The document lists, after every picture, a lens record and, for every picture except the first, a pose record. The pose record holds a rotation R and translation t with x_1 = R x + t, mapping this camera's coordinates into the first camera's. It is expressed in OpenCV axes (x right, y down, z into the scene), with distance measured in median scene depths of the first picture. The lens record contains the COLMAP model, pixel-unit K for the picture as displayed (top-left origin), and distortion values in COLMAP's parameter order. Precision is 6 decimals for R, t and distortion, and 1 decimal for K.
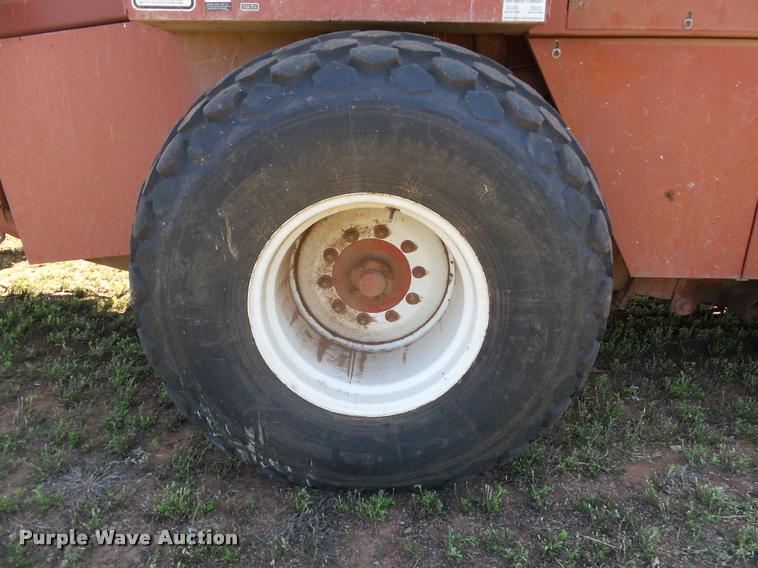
lens RADIAL K [[518.6, 0, 381.1], [0, 518.6, 286.7], [0, 0, 1]] dist [-0.010136, -0.001342]
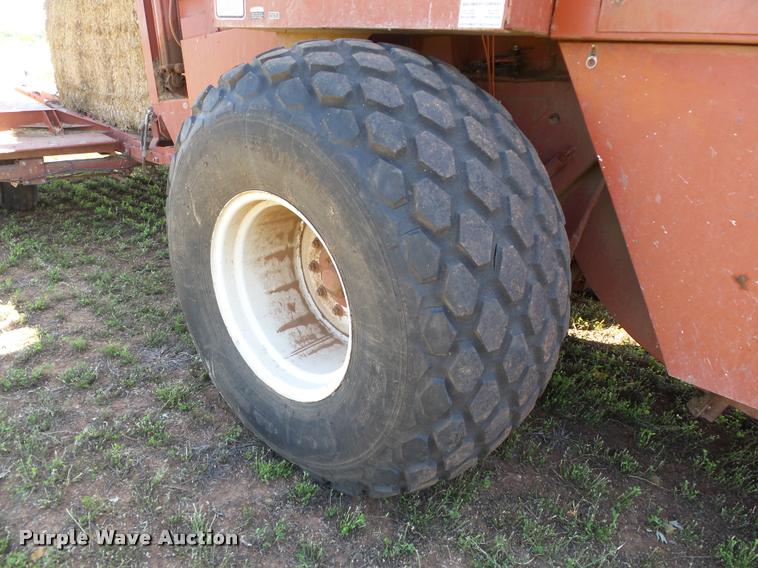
lens RADIAL K [[518.6, 0, 381.1], [0, 518.6, 286.7], [0, 0, 1]] dist [-0.010136, -0.001342]
pose [[0.766150, 0.286645, -0.575195, 0.760860], [-0.256977, 0.956995, 0.134624, -0.180210], [0.589048, 0.044669, 0.806863, 0.239501]]
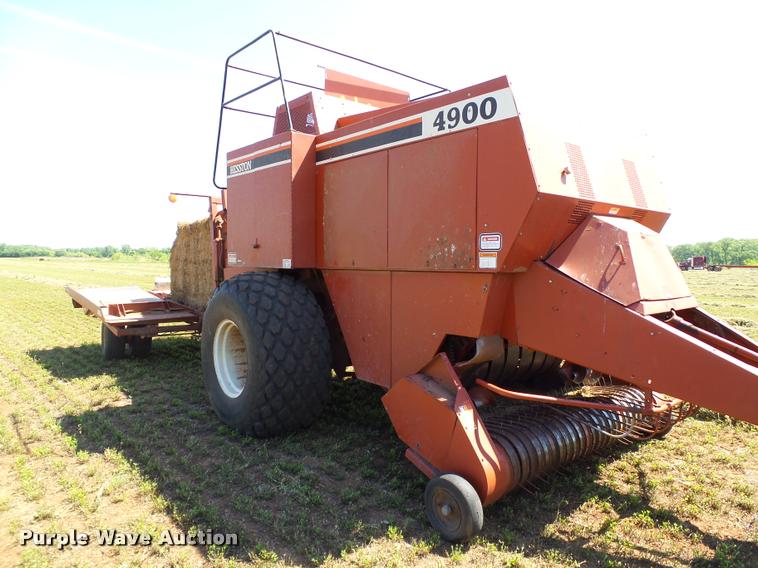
lens RADIAL K [[518.6, 0, 381.1], [0, 518.6, 286.7], [0, 0, 1]] dist [-0.010136, -0.001342]
pose [[0.665659, 0.038552, -0.745259, 2.800066], [-0.250452, 0.952284, -0.174440, -0.041889], [0.702973, 0.302770, 0.643552, -0.467885]]
